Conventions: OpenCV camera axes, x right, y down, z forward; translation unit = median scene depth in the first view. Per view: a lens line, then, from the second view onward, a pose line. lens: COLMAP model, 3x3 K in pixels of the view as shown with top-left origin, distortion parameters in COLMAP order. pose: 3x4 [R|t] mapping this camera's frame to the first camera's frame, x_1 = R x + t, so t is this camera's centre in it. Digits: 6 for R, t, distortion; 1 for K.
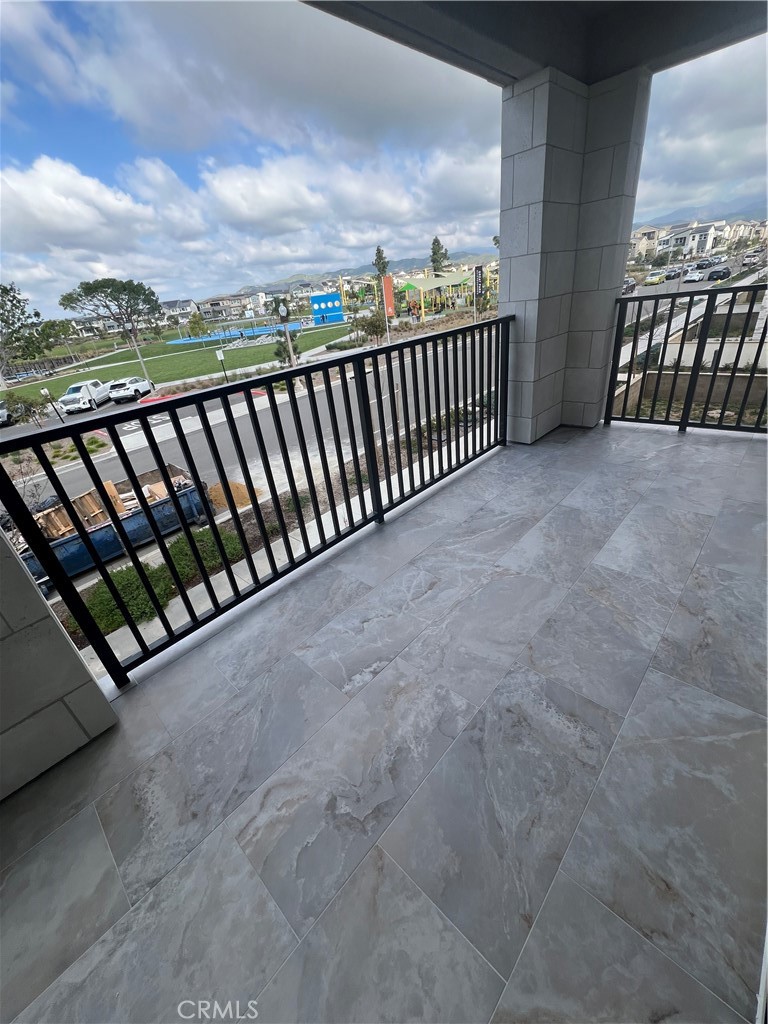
lens RADIAL K [[405.9, 0, 381.4], [0, 405.9, 509.3], [0, 0, 1]] dist [-0.000924, -0.000086]
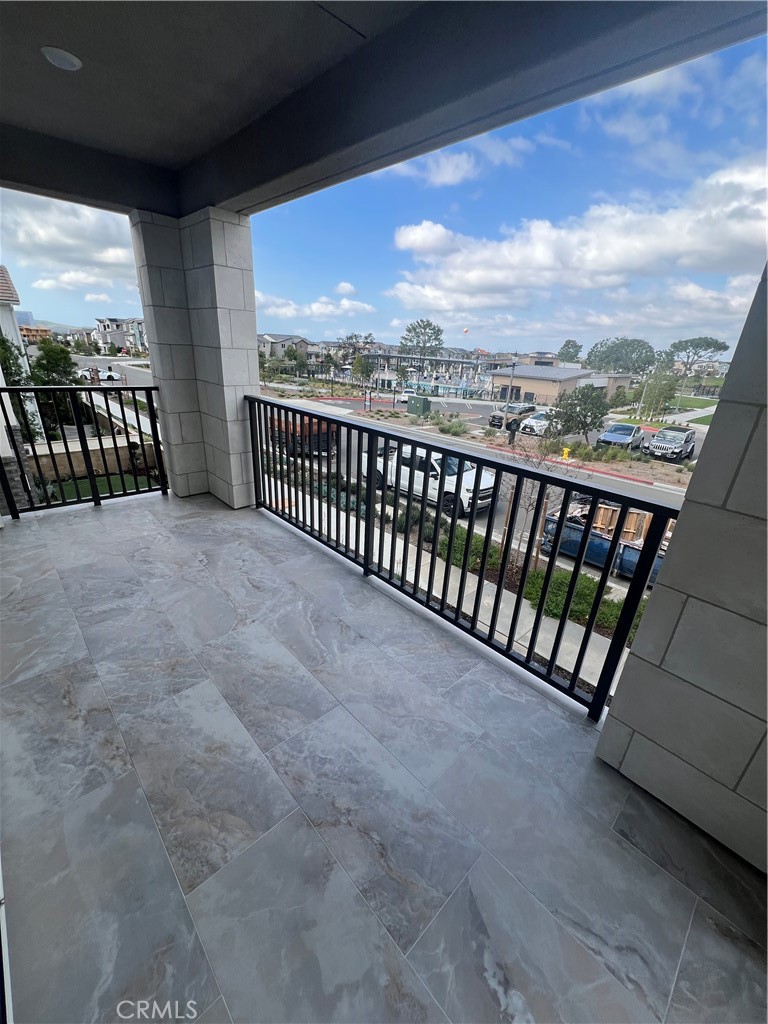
lens RADIAL K [[415.1, 0, 384.0], [0, 415.1, 512.0], [0, 0, 1]] dist [0.000545, 0.000095]
pose [[-0.062373, 0.478703, -0.875758, 1.073339], [-0.507847, 0.740155, 0.440750, -0.732873], [0.859186, 0.472243, 0.196942, 0.910269]]
